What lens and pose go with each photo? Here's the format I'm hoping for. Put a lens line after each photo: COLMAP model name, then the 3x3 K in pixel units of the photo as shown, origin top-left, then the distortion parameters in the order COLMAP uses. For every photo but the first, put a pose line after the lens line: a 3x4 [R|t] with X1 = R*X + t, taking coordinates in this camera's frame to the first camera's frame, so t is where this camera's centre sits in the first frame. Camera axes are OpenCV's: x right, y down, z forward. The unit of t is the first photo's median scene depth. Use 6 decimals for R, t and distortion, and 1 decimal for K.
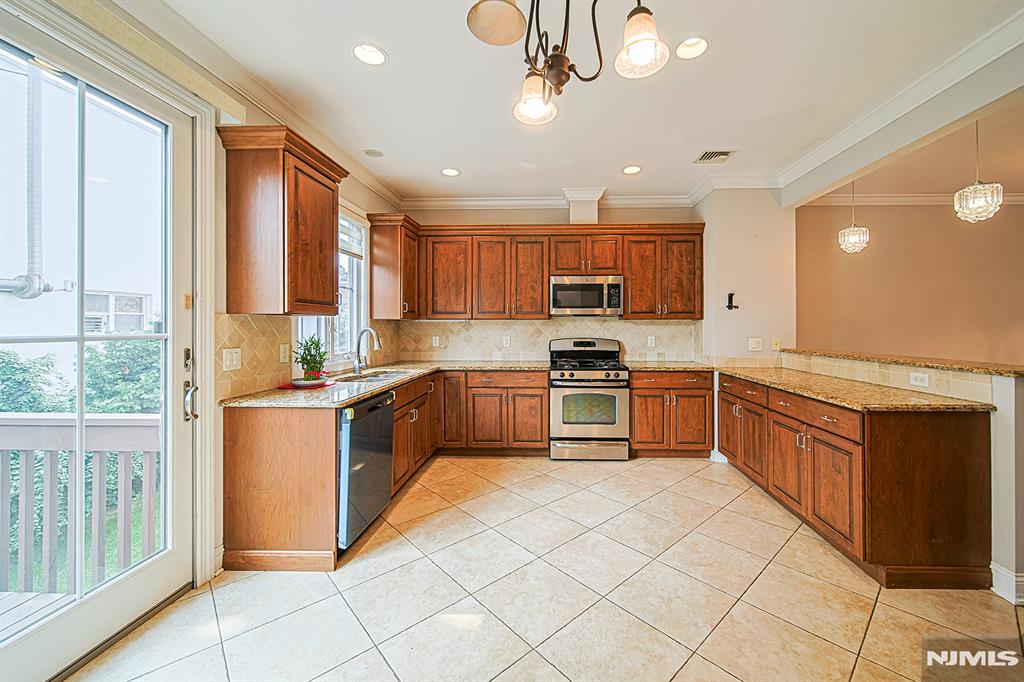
lens RADIAL K [[402.8, 0, 537.9], [0, 402.8, 326.4], [0, 0, 1]] dist [0.001014, -0.001048]
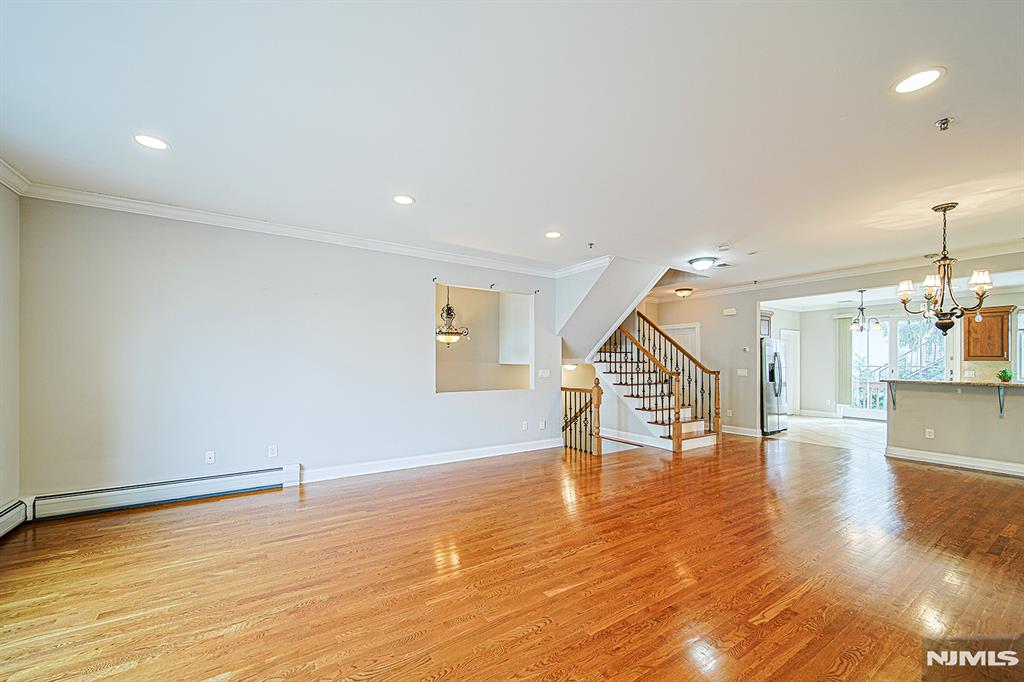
lens RADIAL K [[402.8, 0, 487.4], [0, 402.8, 360.8], [0, 0, 1]] dist [0.001014, -0.001048]
pose [[-0.825908, -0.007758, -0.563751, 2.722181], [-0.005446, 0.999968, -0.005782, 0.006107], [0.563778, -0.001705, -0.825924, 0.886400]]
